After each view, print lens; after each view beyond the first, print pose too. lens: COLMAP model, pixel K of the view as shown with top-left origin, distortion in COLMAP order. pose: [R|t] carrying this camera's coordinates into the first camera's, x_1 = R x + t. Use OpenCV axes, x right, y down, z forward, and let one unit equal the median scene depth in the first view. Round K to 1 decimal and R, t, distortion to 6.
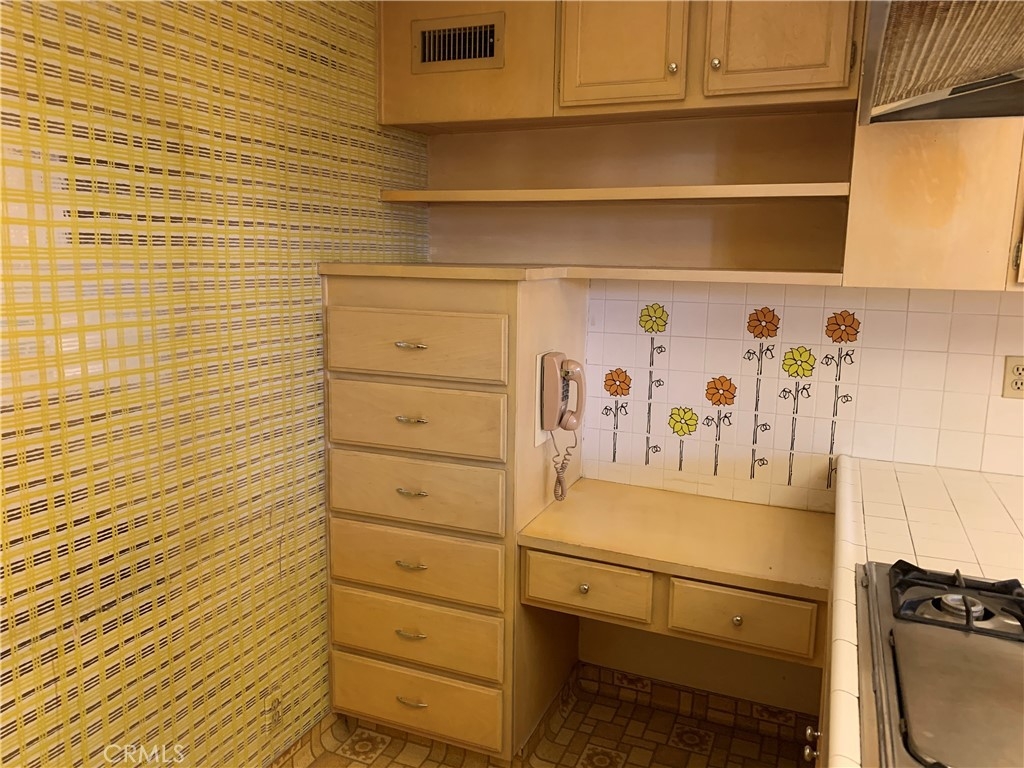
lens RADIAL K [[794.3, 0, 507.2], [0, 794.3, 383.1], [0, 0, 1]] dist [0.048170, -0.020201]
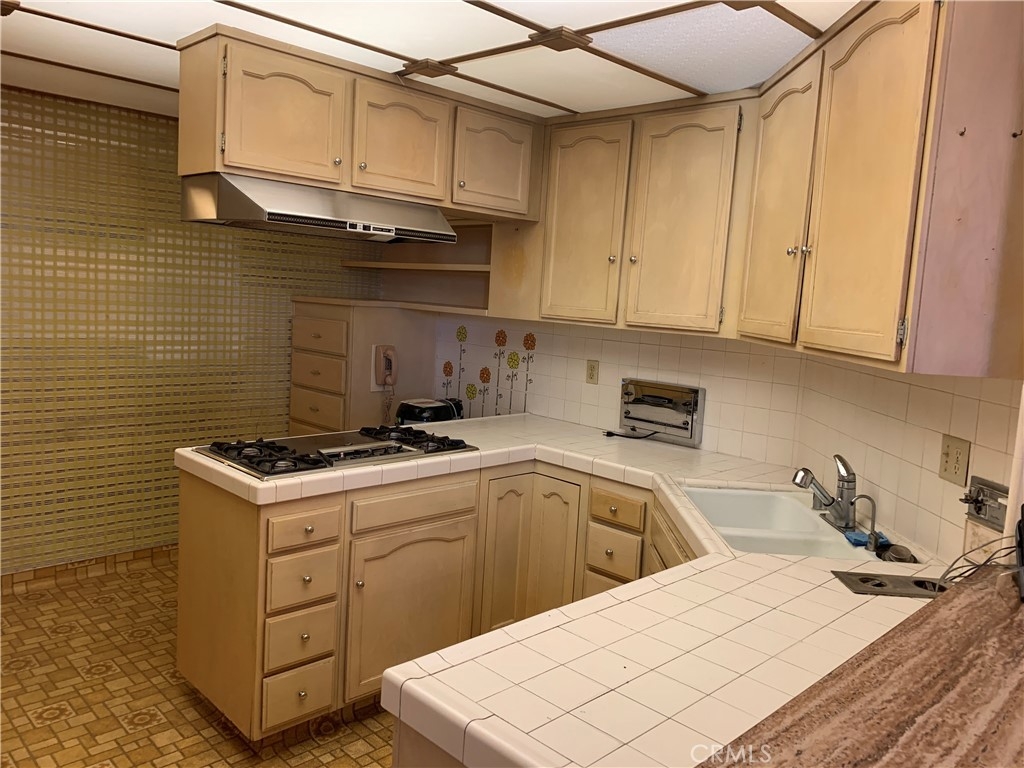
lens RADIAL K [[794.3, 0, 515.4], [0, 794.3, 382.8], [0, 0, 1]] dist [0.048170, -0.020201]
pose [[0.925797, 0.077897, -0.369909, 1.067462], [-0.102680, 0.993568, -0.047754, 0.112737], [0.363810, 0.082193, 0.927840, -0.682550]]
